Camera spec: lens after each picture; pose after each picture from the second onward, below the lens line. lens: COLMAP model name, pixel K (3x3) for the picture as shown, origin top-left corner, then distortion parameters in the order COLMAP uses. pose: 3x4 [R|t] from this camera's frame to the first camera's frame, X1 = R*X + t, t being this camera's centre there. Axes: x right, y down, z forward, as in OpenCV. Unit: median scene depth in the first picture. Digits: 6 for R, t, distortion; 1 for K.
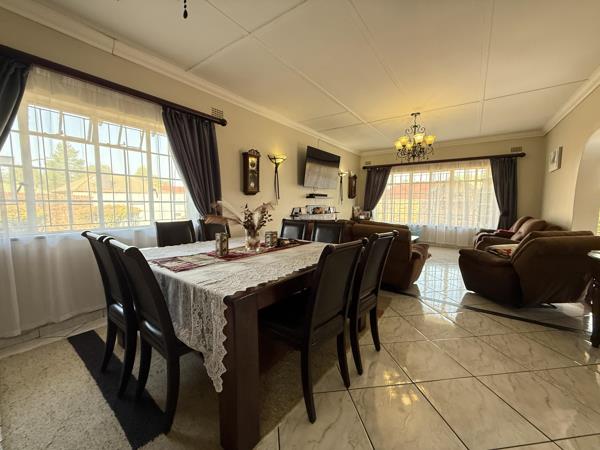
lens RADIAL K [[239.2, 0, 300.0], [0, 239.2, 225.0], [0, 0, 1]] dist [0.001342, 0.000171]
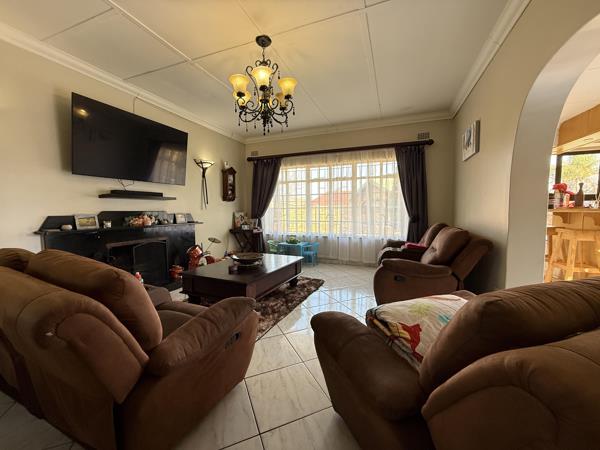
lens RADIAL K [[239.2, 0, 300.0], [0, 239.2, 225.0], [0, 0, 1]] dist [0.001342, 0.000171]
pose [[0.969114, -0.025745, 0.245265, 0.295128], [0.032915, 0.999141, -0.025181, -0.020055], [-0.244406, 0.032476, 0.969129, 0.329203]]
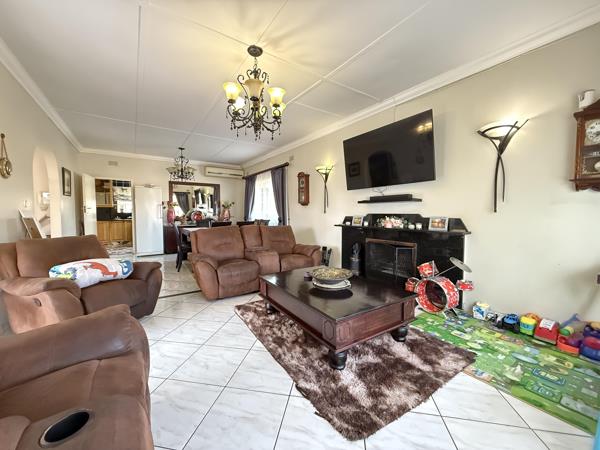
lens RADIAL K [[239.2, 0, 300.0], [0, 239.2, 225.0], [0, 0, 1]] dist [0.001342, 0.000171]
pose [[-0.332938, 0.044199, -0.941912, 0.704826], [-0.085508, 0.993370, 0.076838, -0.077039], [0.939064, 0.106123, -0.326951, 0.940325]]
